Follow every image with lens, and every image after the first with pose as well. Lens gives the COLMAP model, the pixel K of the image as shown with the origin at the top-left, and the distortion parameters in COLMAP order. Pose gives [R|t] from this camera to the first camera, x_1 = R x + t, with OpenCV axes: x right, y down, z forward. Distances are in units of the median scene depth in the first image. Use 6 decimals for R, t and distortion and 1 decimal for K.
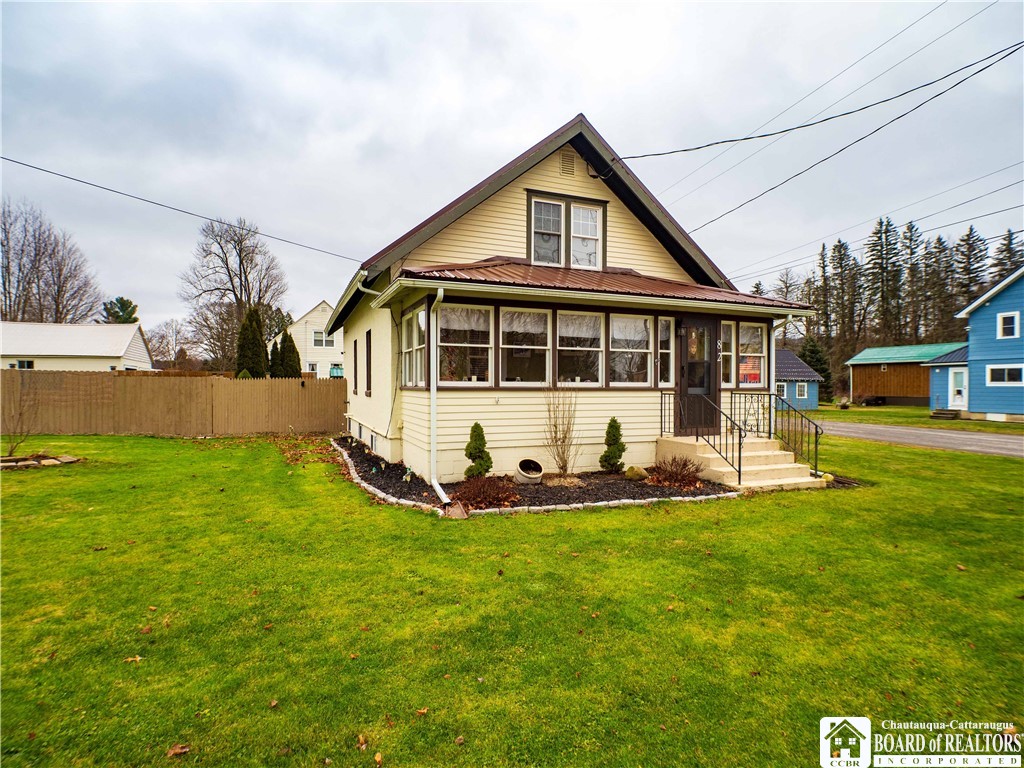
lens RADIAL K [[539.4, 0, 512.0], [0, 539.4, 384.0], [0, 0, 1]] dist [-0.000219, 0.000058]
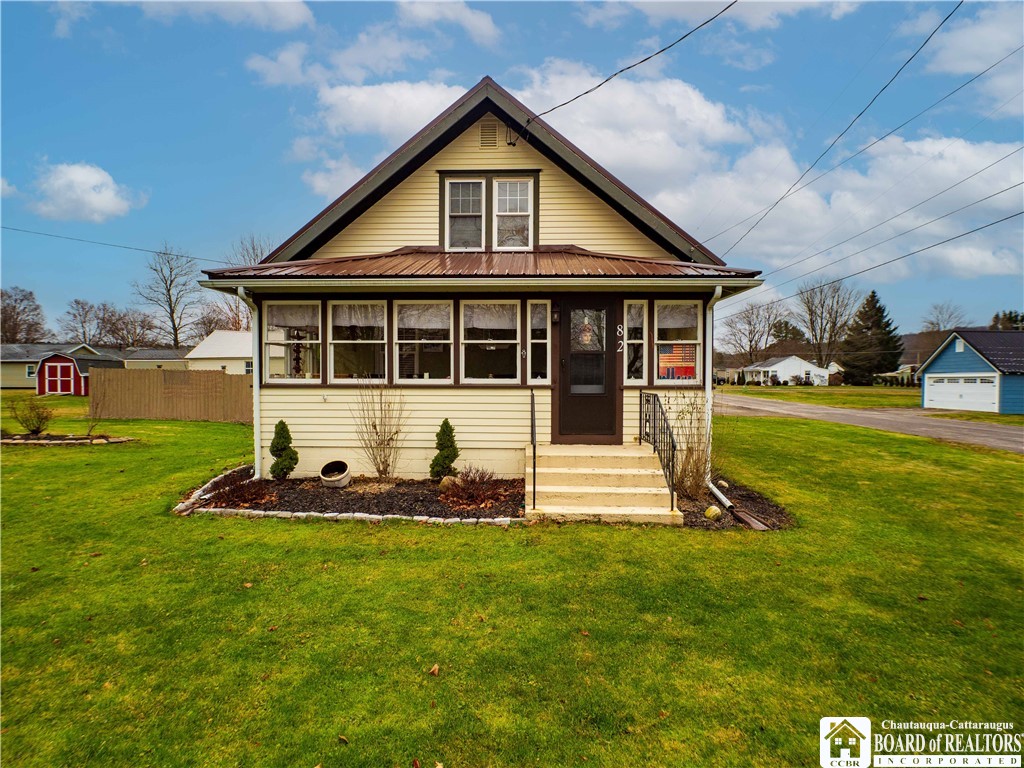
lens RADIAL K [[531.9, 0, 508.4], [0, 531.9, 392.3], [0, 0, 1]] dist [-0.000742, -0.017563]
pose [[0.912871, 0.006381, -0.408198, 0.543282], [0.001248, 0.999830, 0.018421, 0.002663], [0.408246, -0.017326, 0.912708, 0.221773]]
